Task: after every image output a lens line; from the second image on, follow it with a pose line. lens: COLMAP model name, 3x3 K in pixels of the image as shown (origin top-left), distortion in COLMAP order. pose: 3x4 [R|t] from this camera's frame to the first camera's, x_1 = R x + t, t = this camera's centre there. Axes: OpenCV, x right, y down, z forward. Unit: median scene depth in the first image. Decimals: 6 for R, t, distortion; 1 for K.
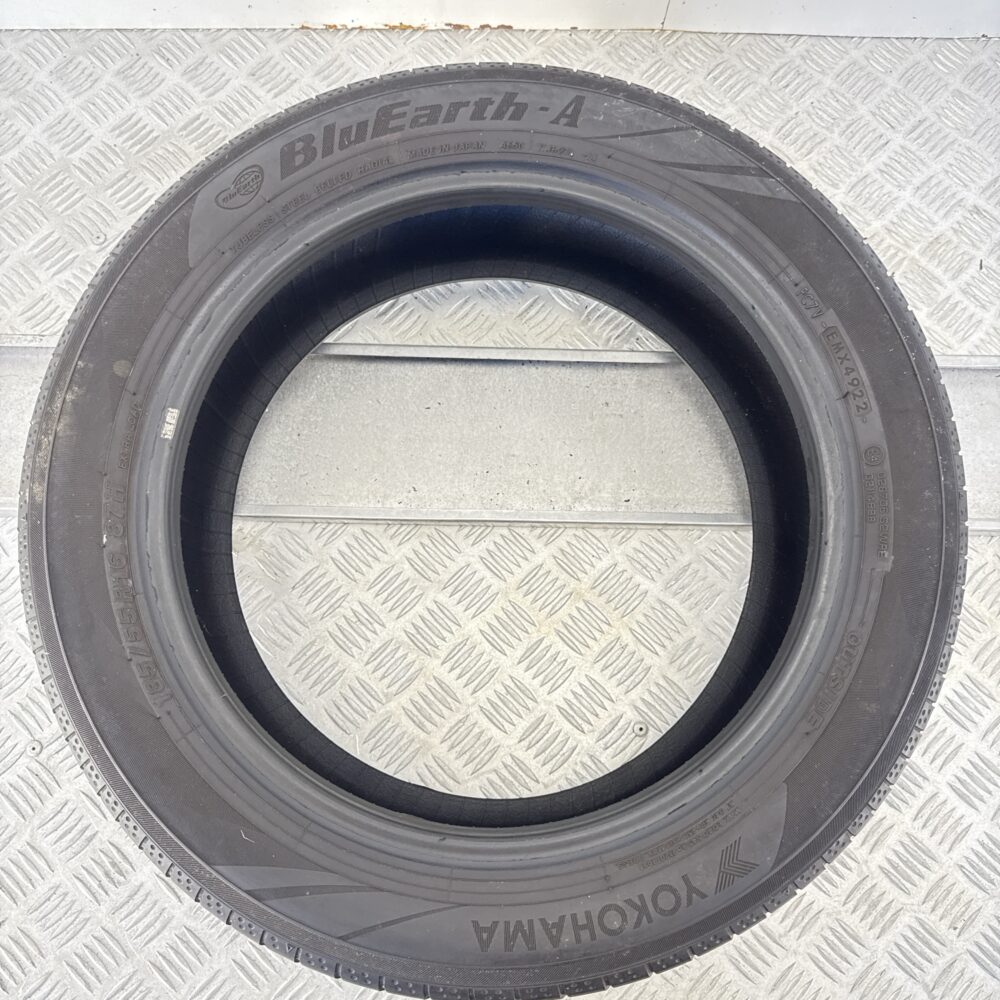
lens RADIAL K [[931.8, 0, 500.0], [0, 931.8, 500.0], [0, 0, 1]] dist [0.152576, -0.409832]
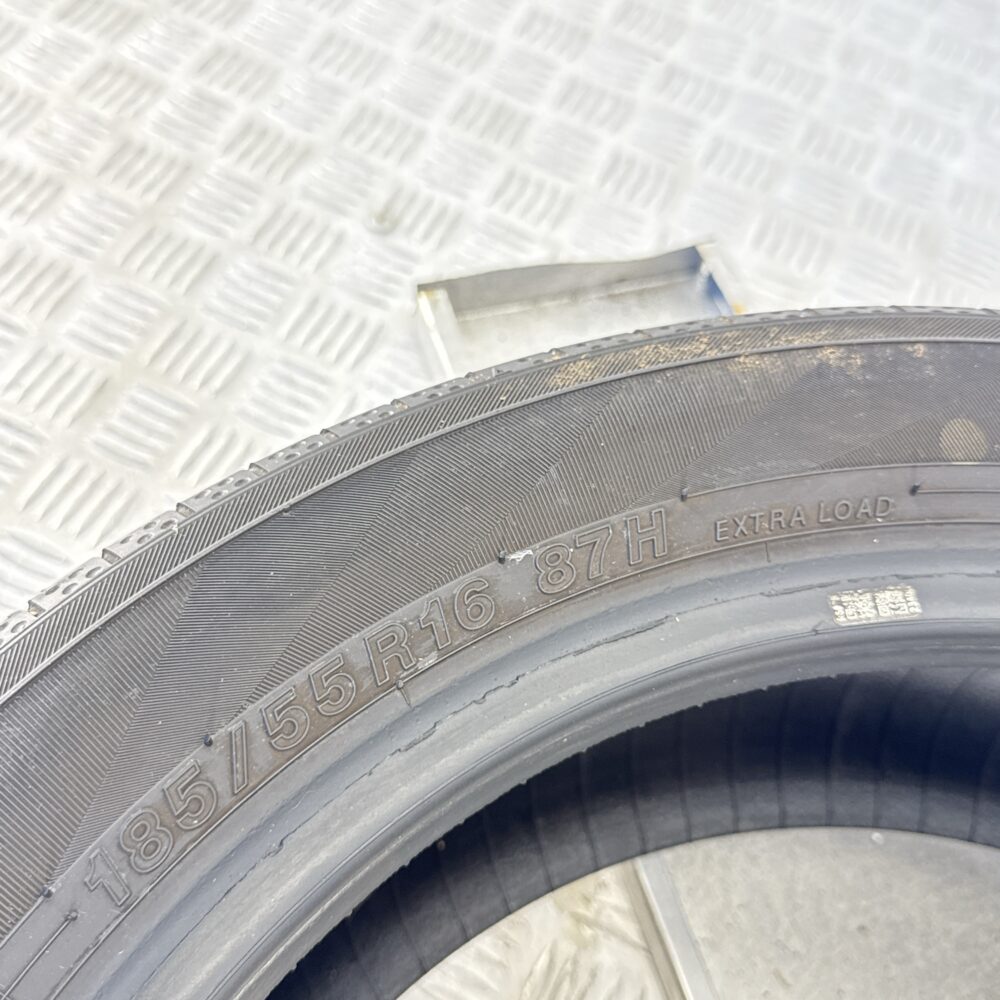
lens RADIAL K [[1149.1, 0, 500.0], [0, 1149.1, 500.0], [0, 0, 1]] dist [0.200018, -0.543708]
pose [[0.337522, 0.788445, -0.514231, -0.198533], [-0.933623, 0.350102, -0.076000, 0.070004], [0.120111, 0.505750, 0.854278, 0.574742]]
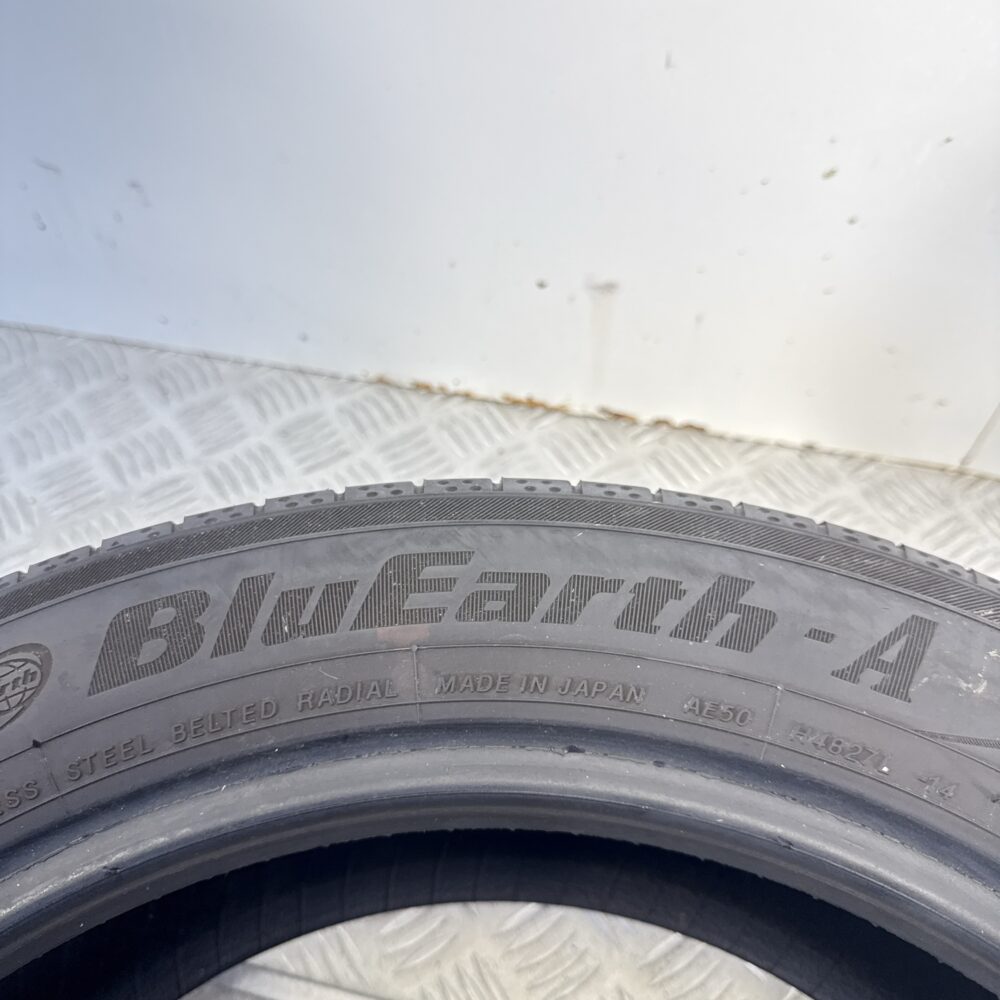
lens RADIAL K [[931.8, 0, 500.0], [0, 931.8, 500.0], [0, 0, 1]] dist [0.152576, -0.409832]
pose [[0.975827, 0.161607, -0.147124, -0.029969], [-0.204702, 0.911669, -0.356310, -0.306947], [0.076546, 0.377814, 0.922712, 0.633985]]
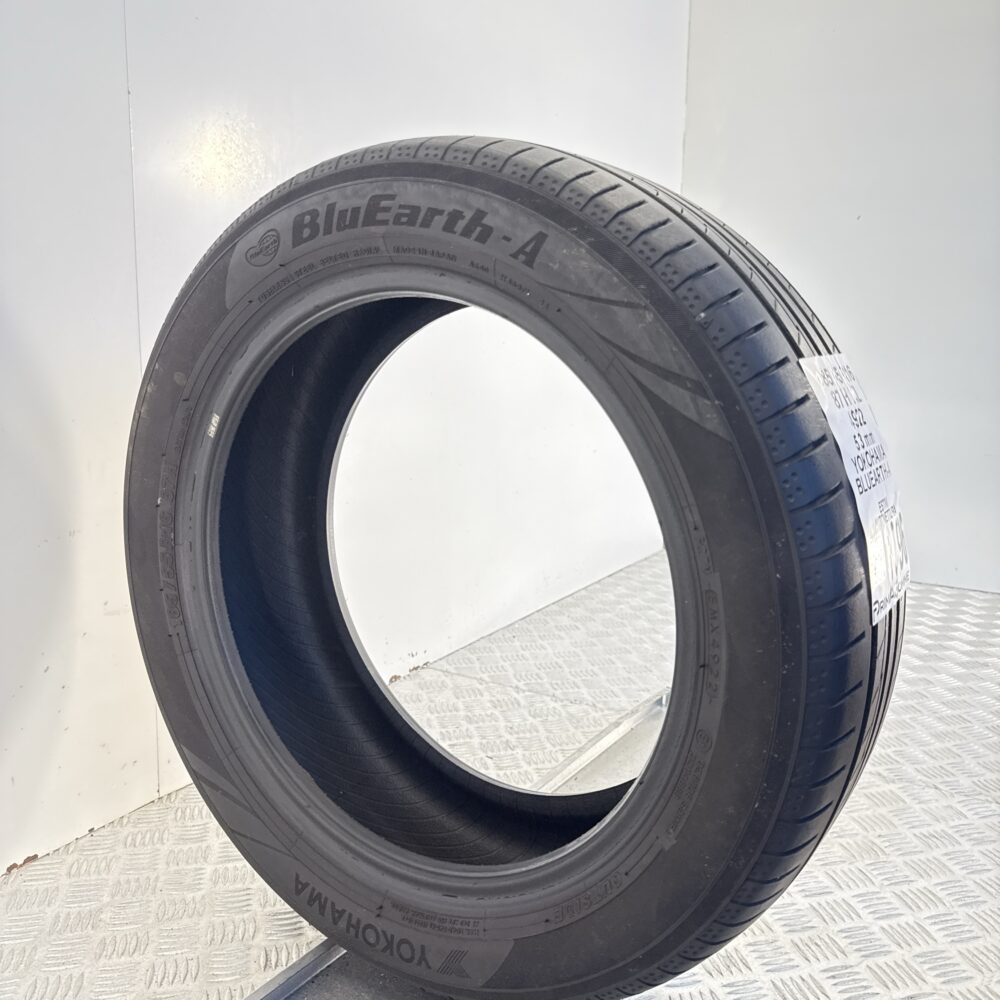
lens RADIAL K [[931.8, 0, 500.0], [0, 931.8, 500.0], [0, 0, 1]] dist [0.152576, -0.409832]
pose [[0.782666, 0.387548, -0.487074, 0.574270], [-0.164143, 0.883328, 0.439077, -0.588708], [0.600410, -0.263701, 0.754964, 0.261493]]
